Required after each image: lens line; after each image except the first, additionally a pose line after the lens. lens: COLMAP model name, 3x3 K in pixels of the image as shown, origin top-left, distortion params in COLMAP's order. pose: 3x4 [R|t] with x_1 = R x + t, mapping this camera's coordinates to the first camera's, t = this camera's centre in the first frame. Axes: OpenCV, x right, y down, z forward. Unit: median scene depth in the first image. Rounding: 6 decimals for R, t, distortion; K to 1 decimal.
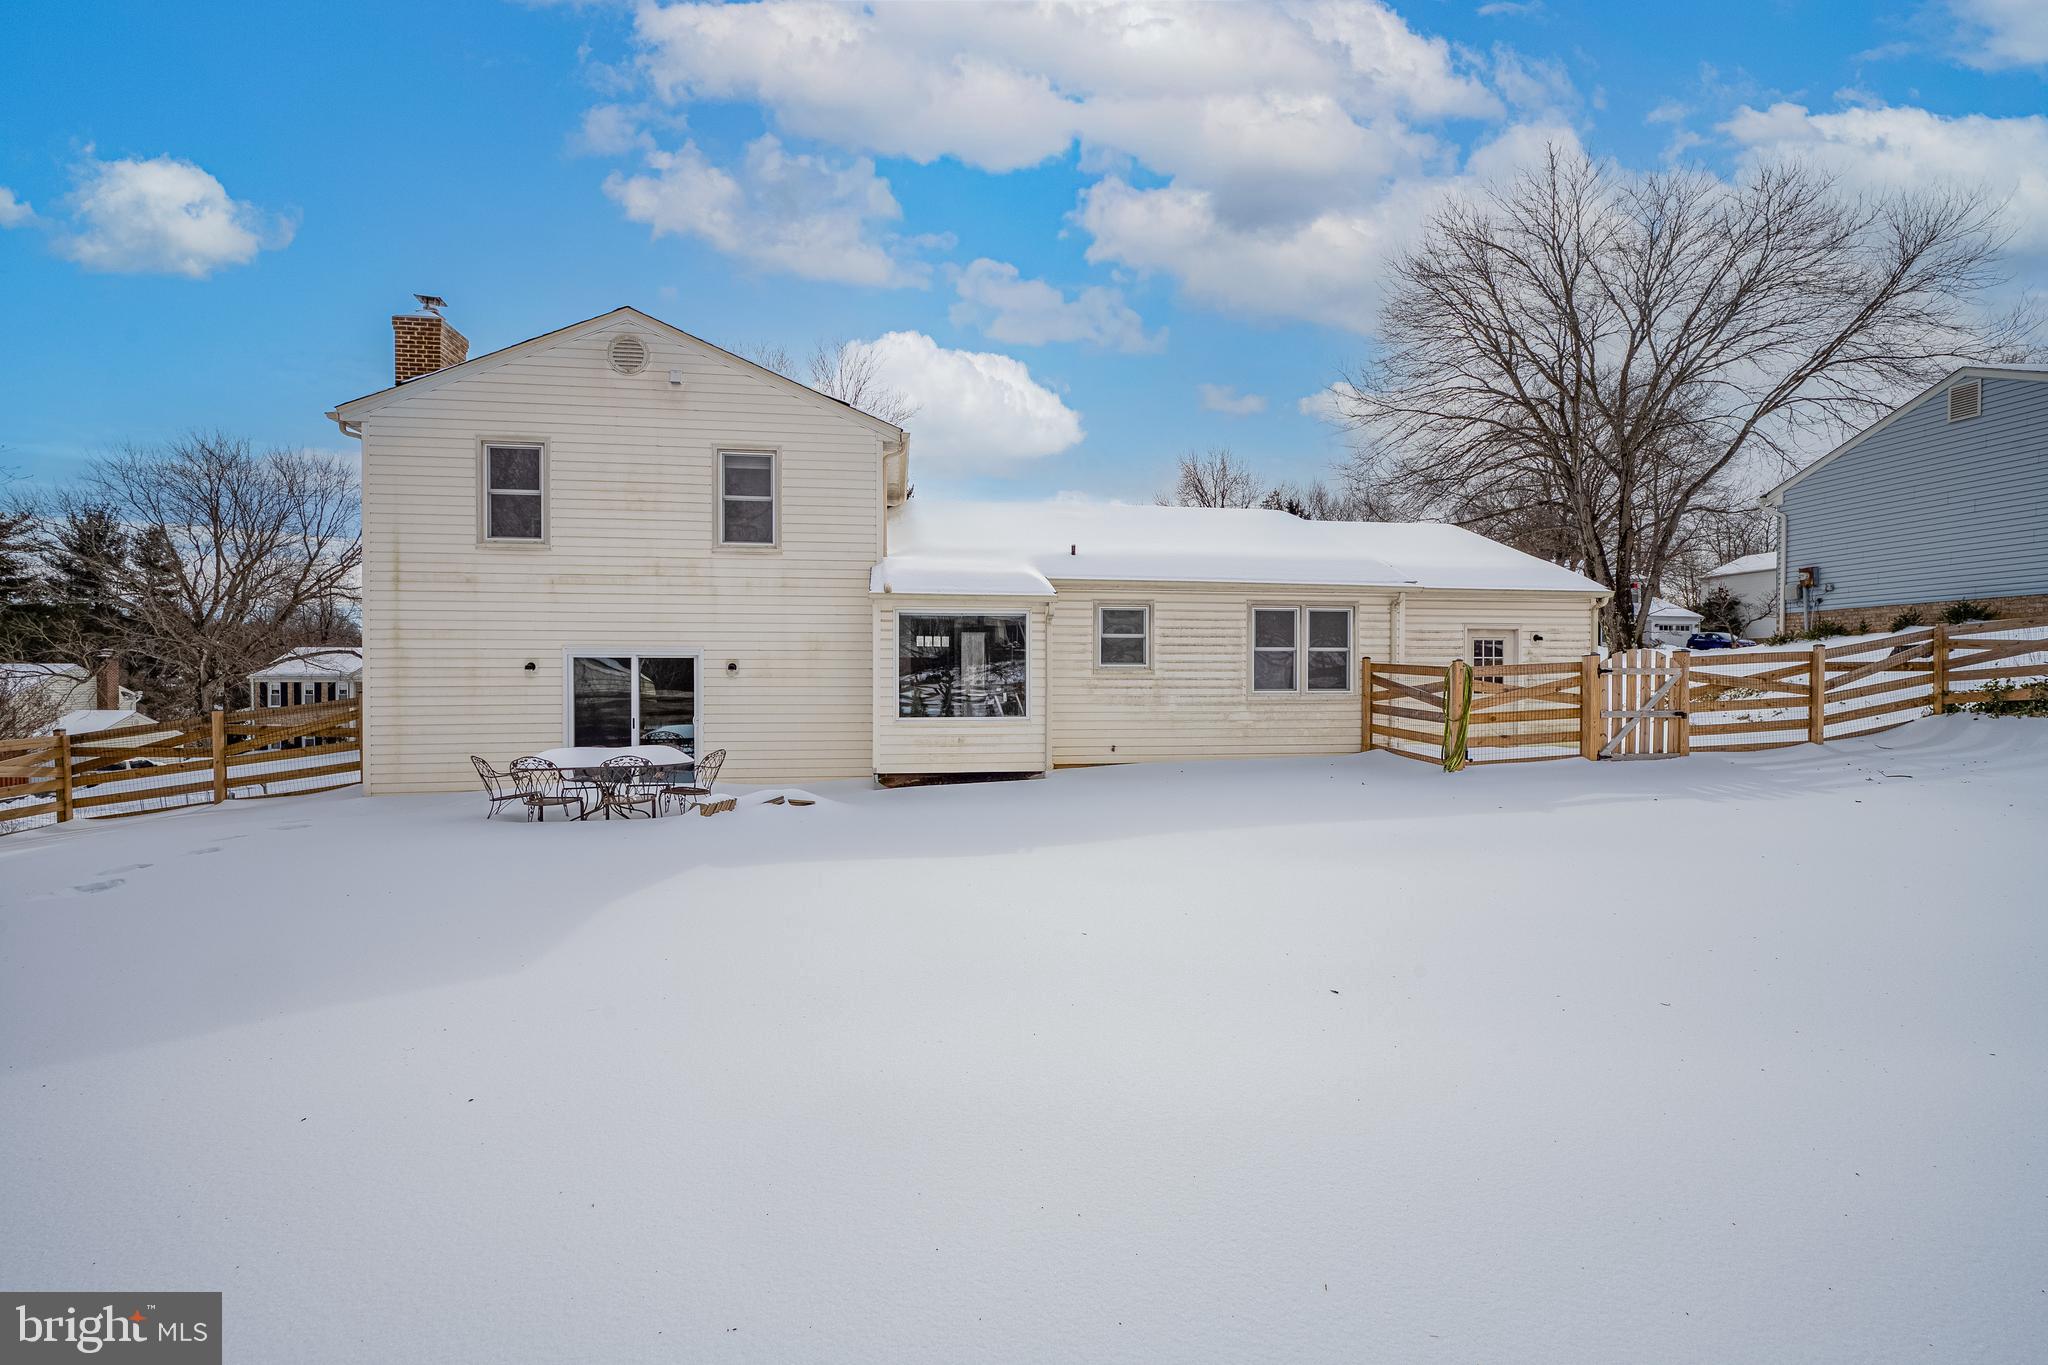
lens RADIAL K [[937.5, 0, 1024.0], [0, 937.5, 682.5], [0, 0, 1]] dist [-0.000379, 0.000068]
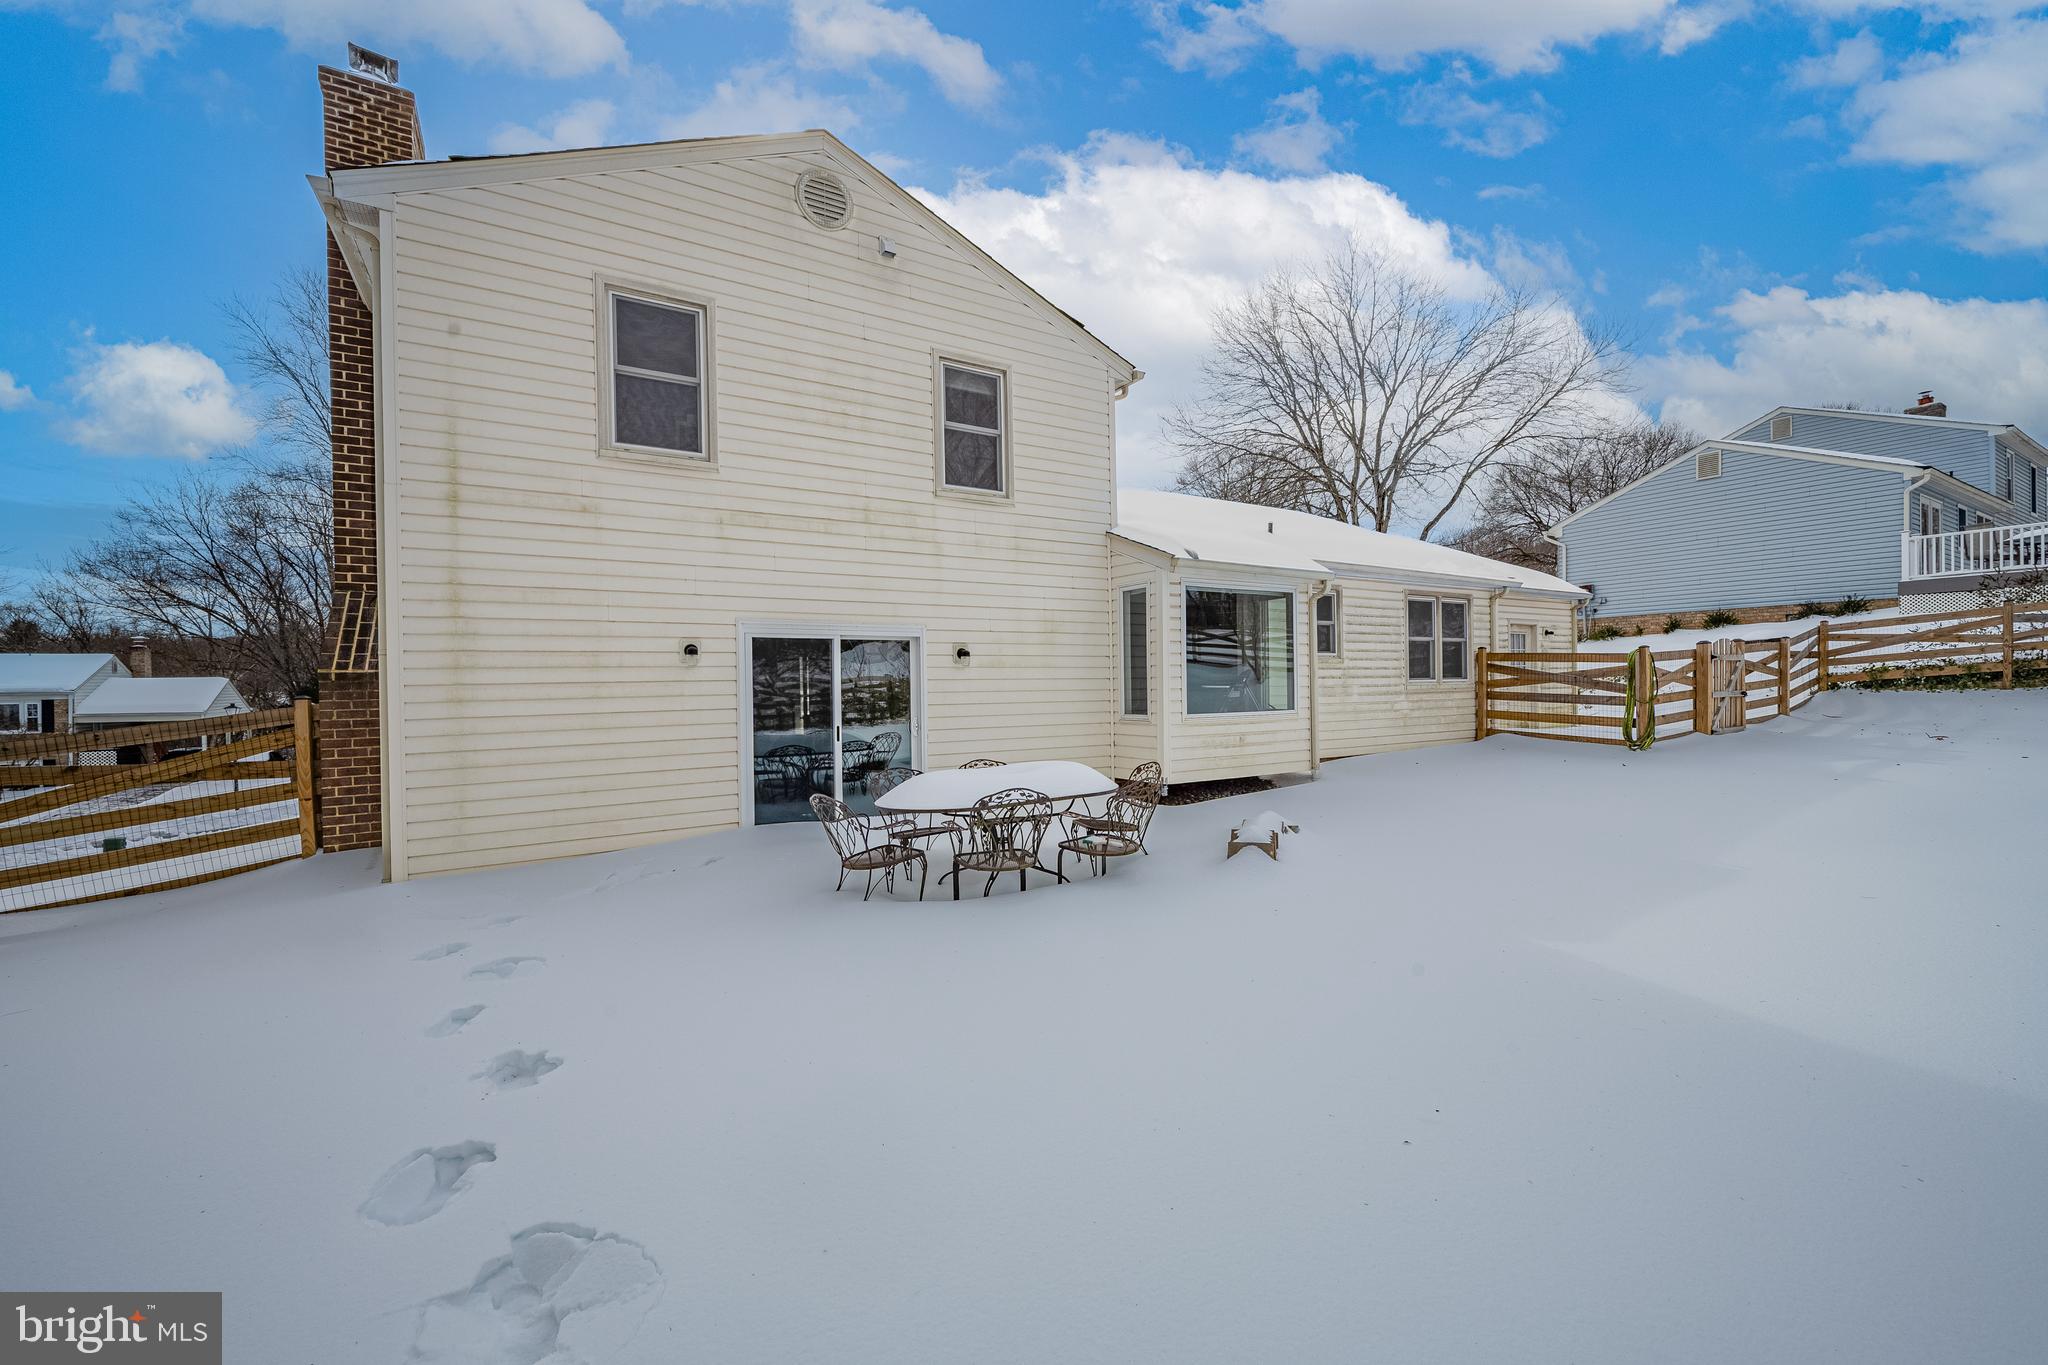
lens RADIAL K [[836.2, 0, 1019.9], [0, 836.2, 686.4], [0, 0, 1]] dist [-0.000151, -0.000058]
pose [[0.914572, -0.013523, 0.404196, -0.541469], [0.014983, 0.999888, -0.000448, 0.010827], [-0.404145, 0.006466, 0.914672, 0.379415]]
